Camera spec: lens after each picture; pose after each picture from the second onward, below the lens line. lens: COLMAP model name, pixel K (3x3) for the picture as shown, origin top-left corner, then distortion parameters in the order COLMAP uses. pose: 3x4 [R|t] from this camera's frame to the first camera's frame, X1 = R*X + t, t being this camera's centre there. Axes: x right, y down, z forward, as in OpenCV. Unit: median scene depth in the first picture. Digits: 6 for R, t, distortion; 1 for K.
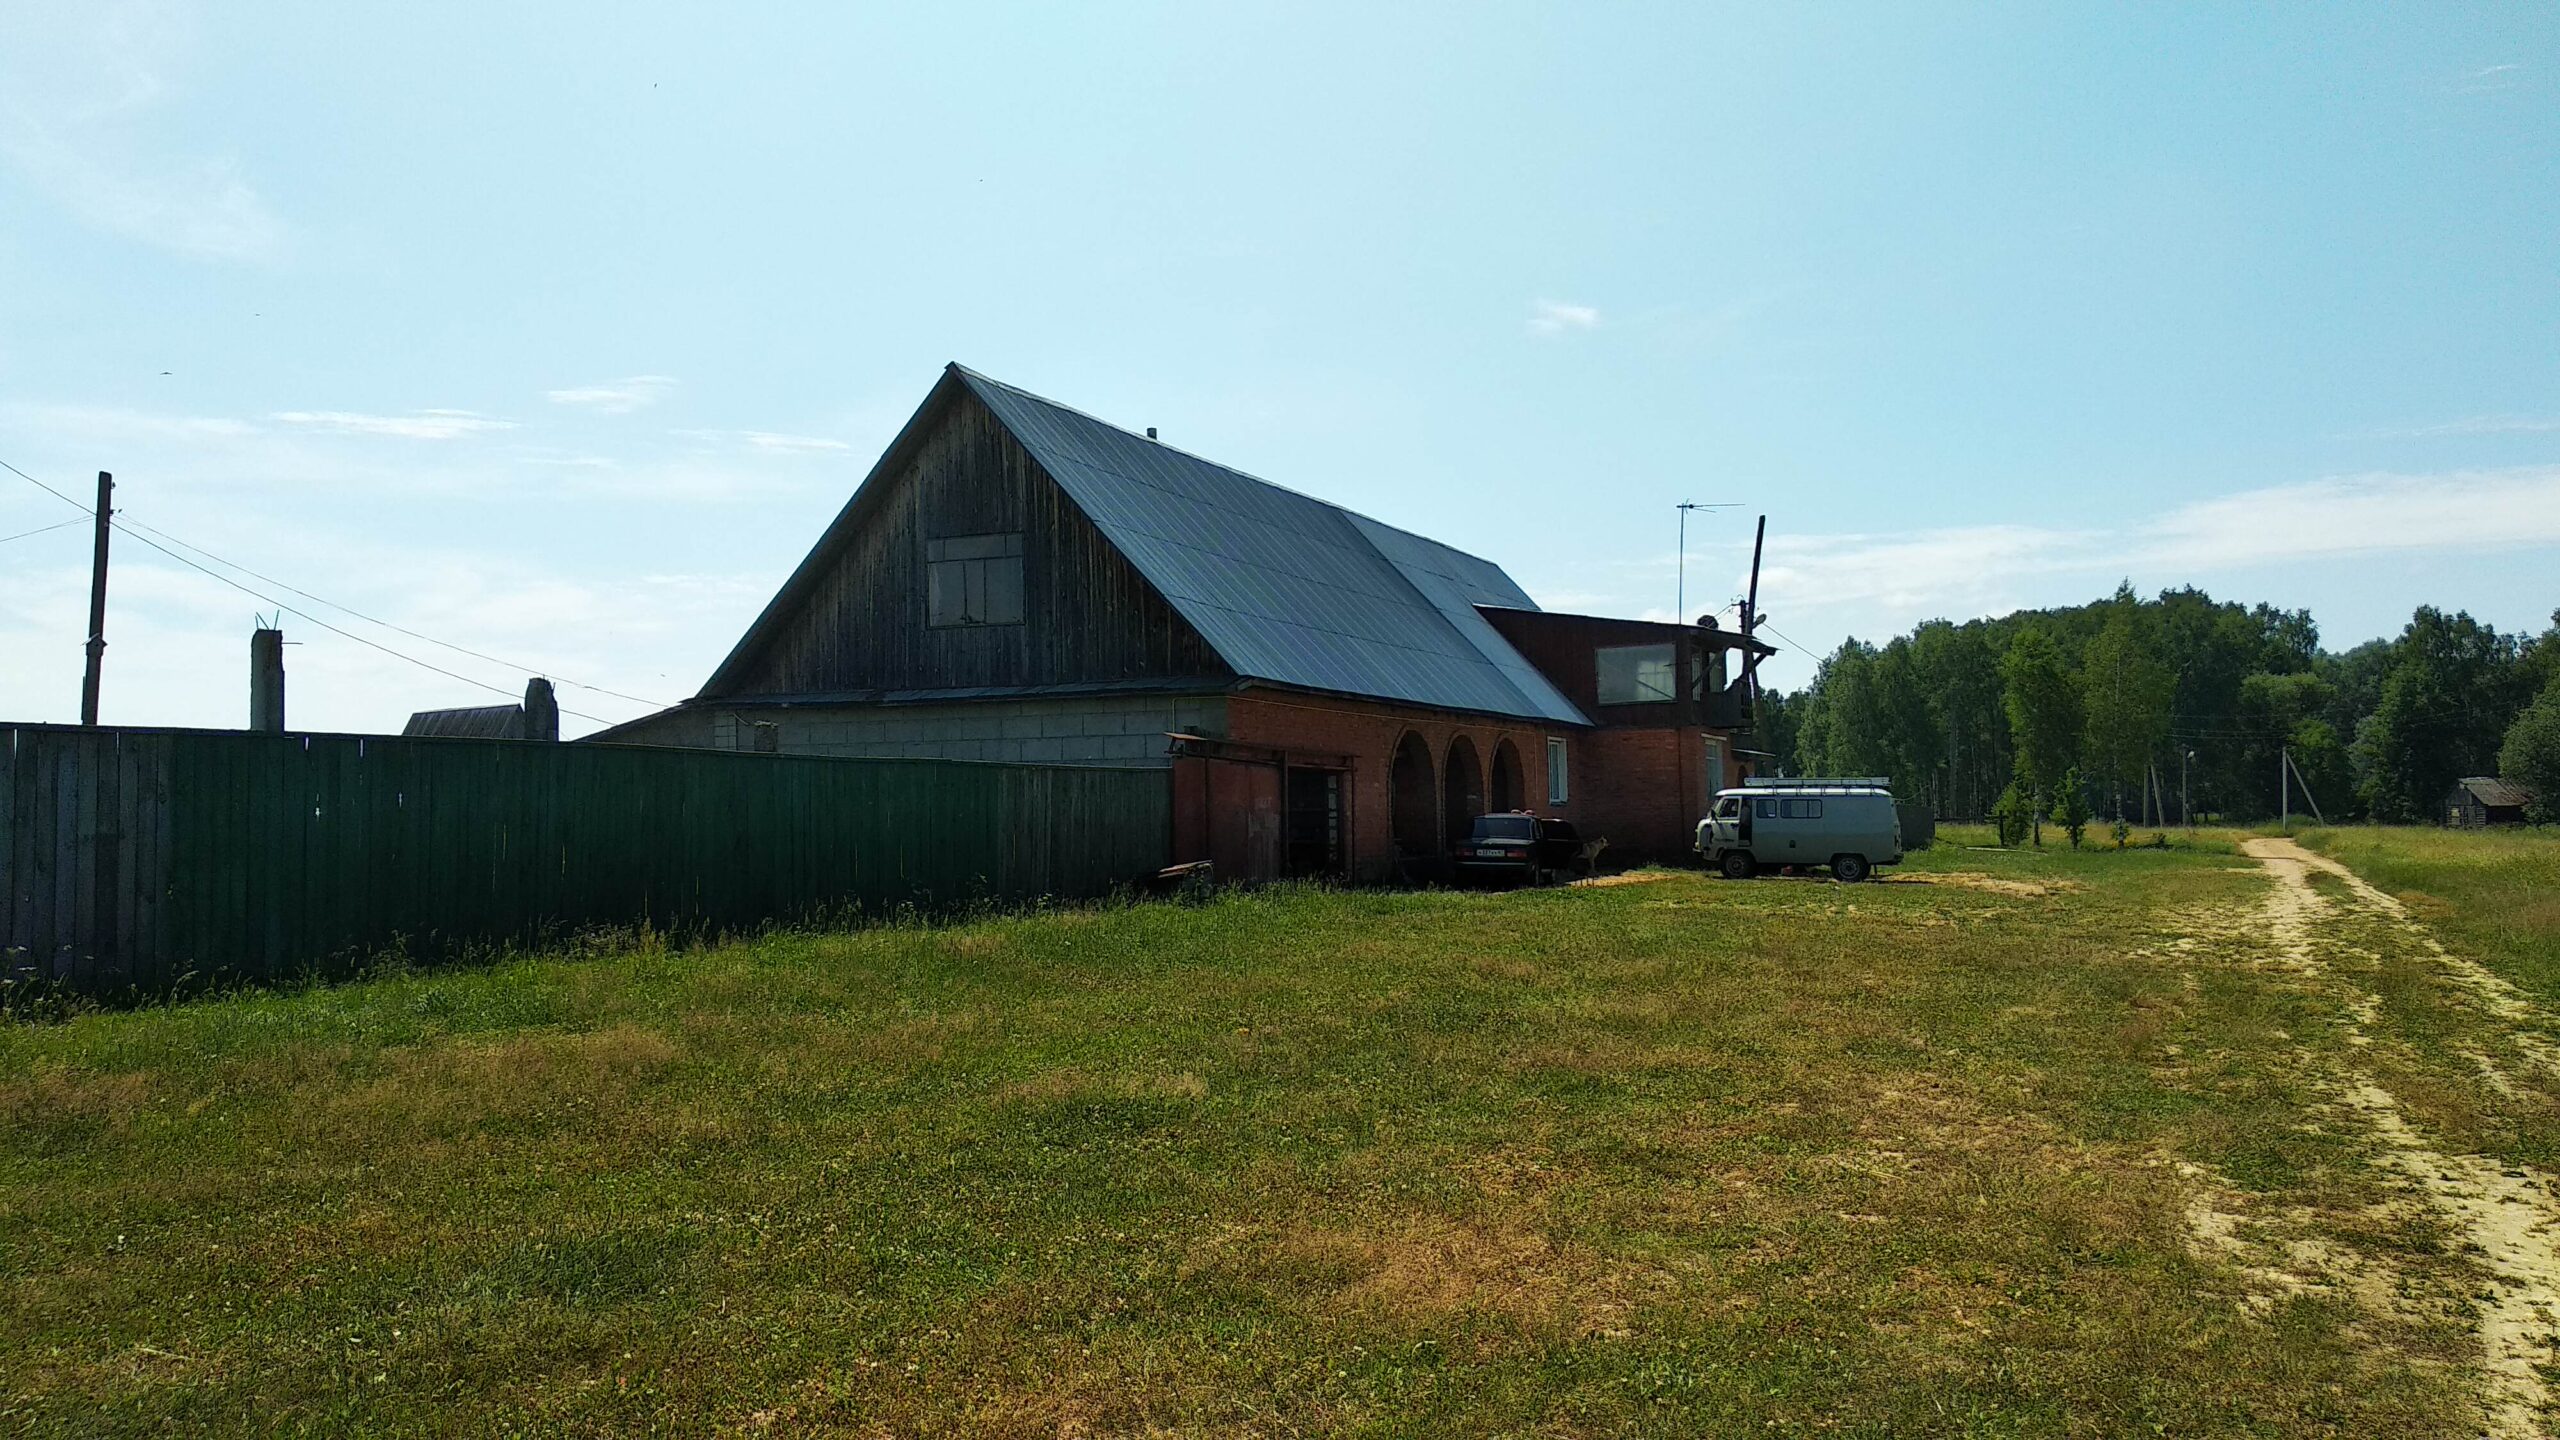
lens RADIAL K [[2052.1, 0, 1267.1], [0, 2052.1, 718.5], [0, 0, 1]] dist [0.042119, -0.035829]
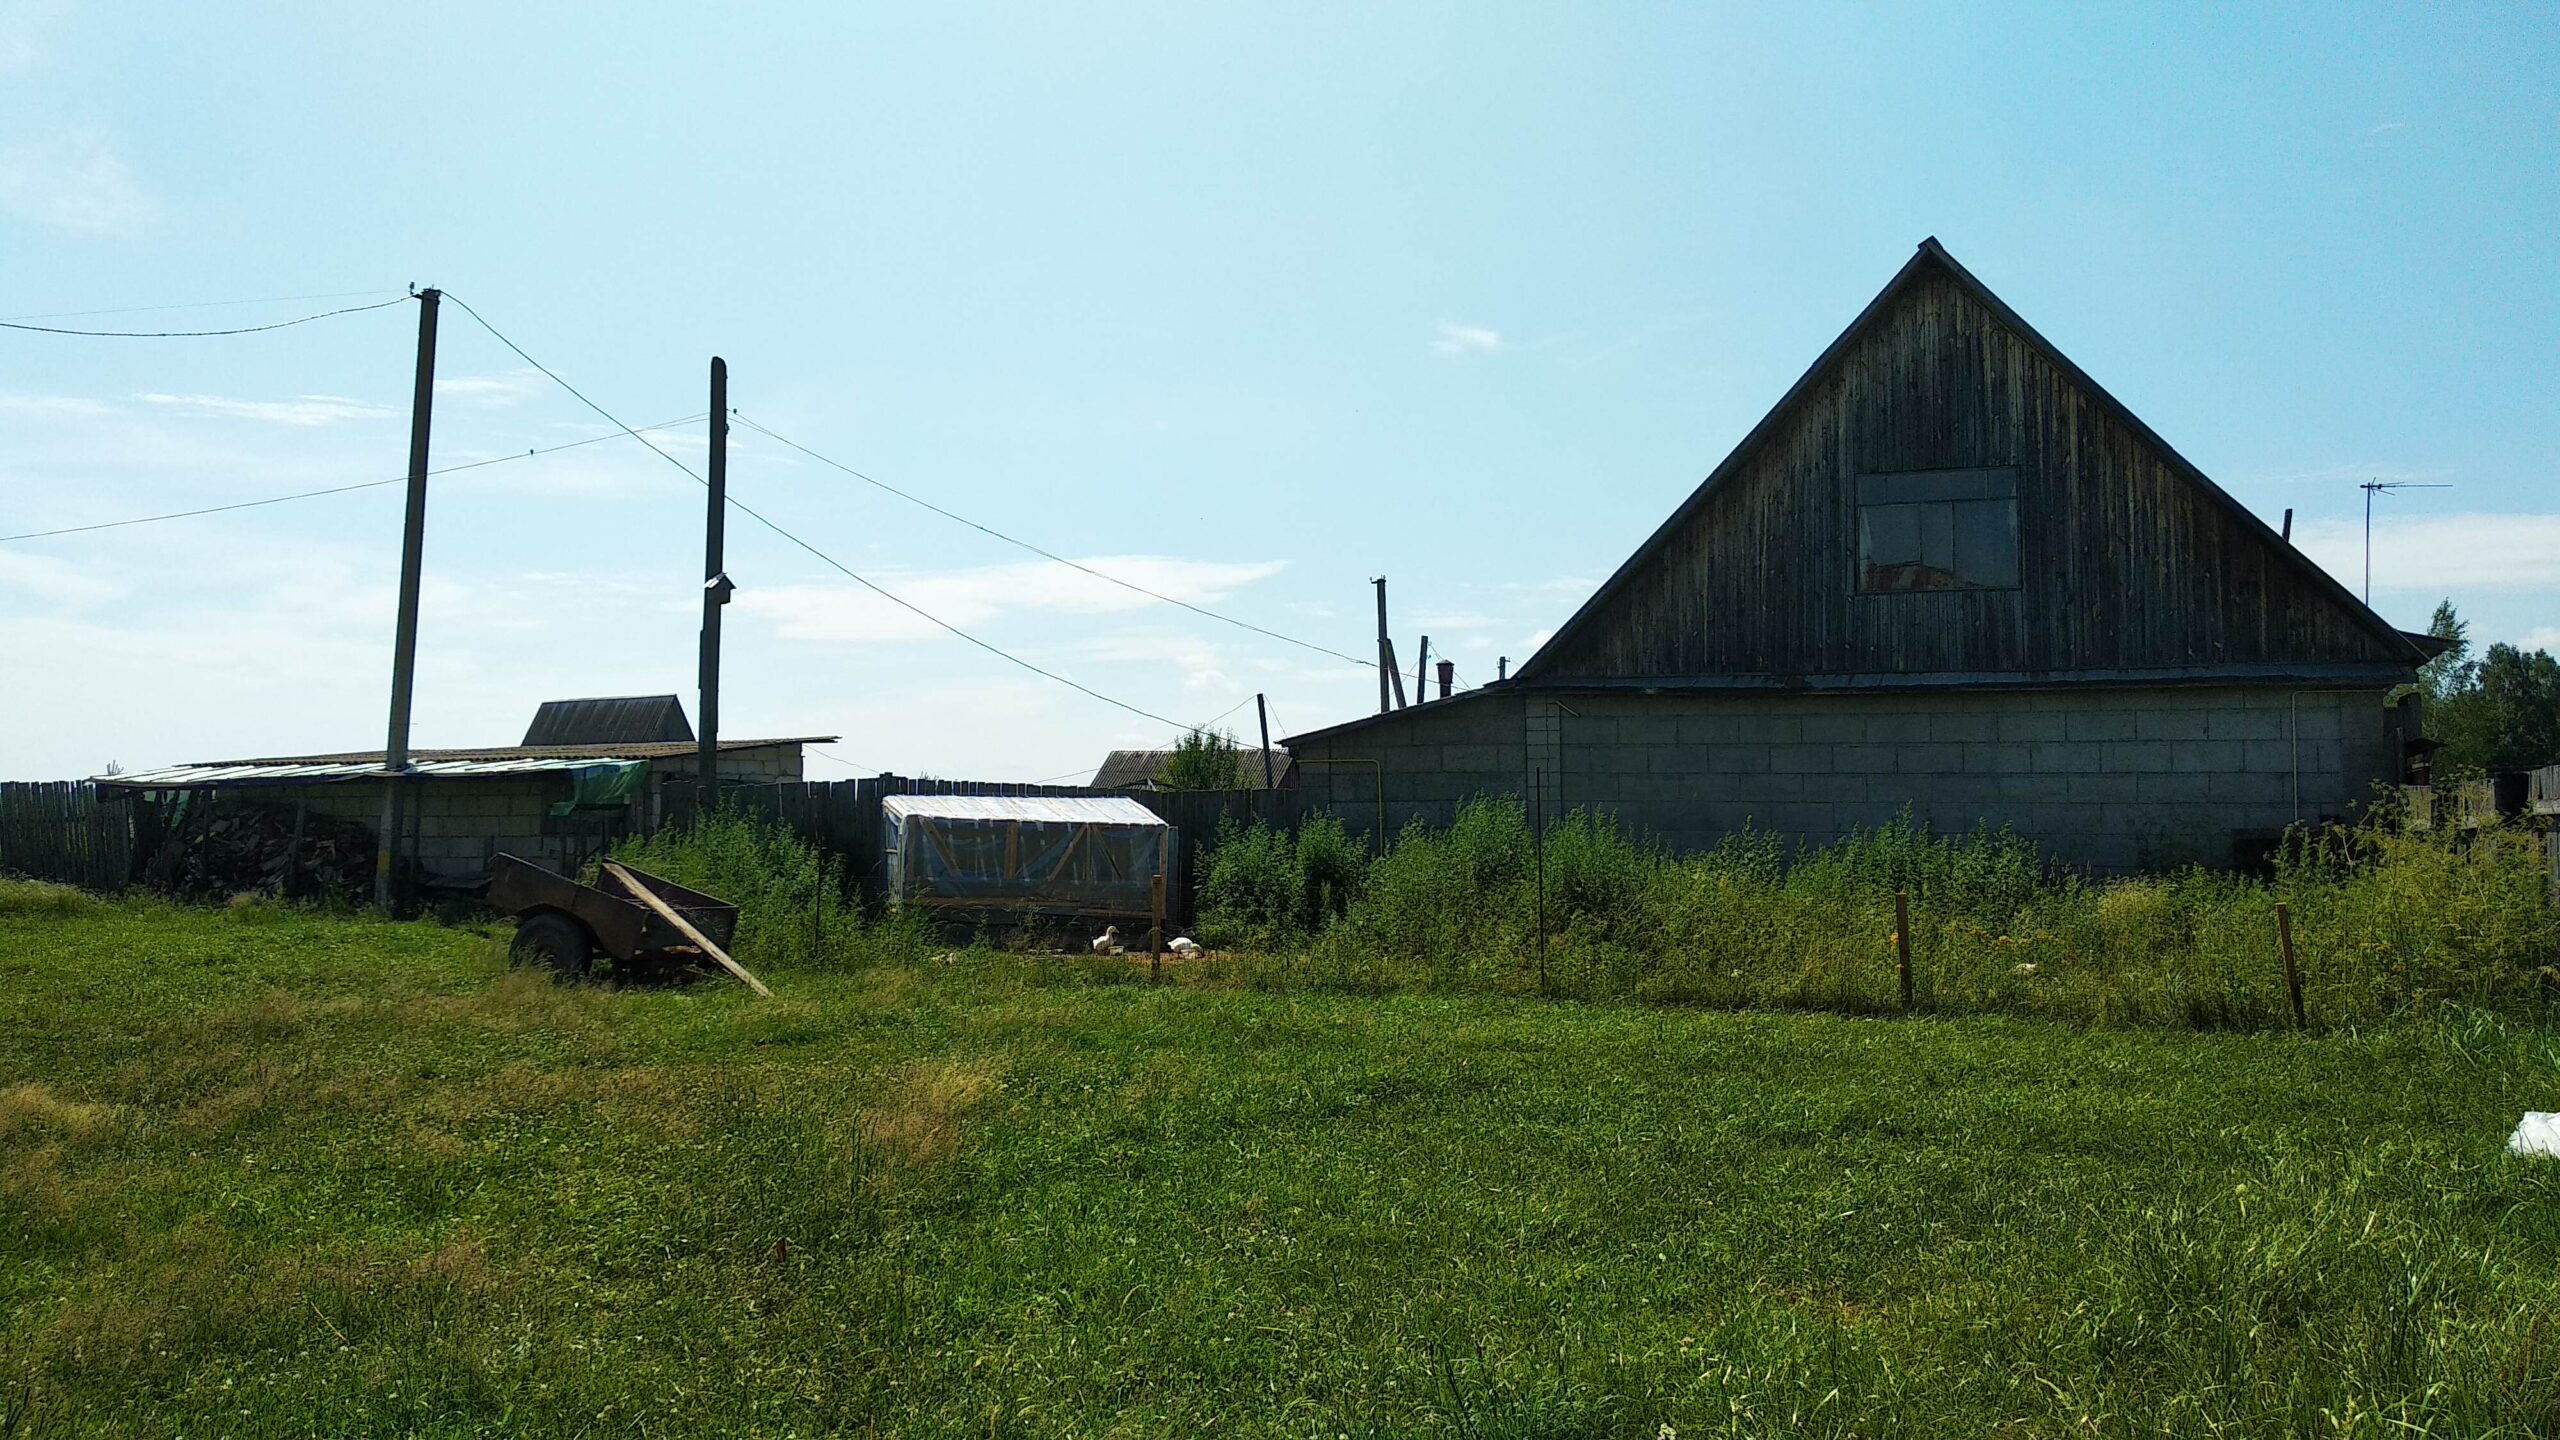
lens RADIAL K [[2052.1, 0, 1267.1], [0, 2052.1, 718.5], [0, 0, 1]] dist [0.042119, -0.035829]
pose [[0.998072, 0.022887, 0.057697, -0.419496], [-0.022456, 0.999715, -0.008095, 0.012856], [-0.057866, 0.006784, 0.998301, 0.258214]]
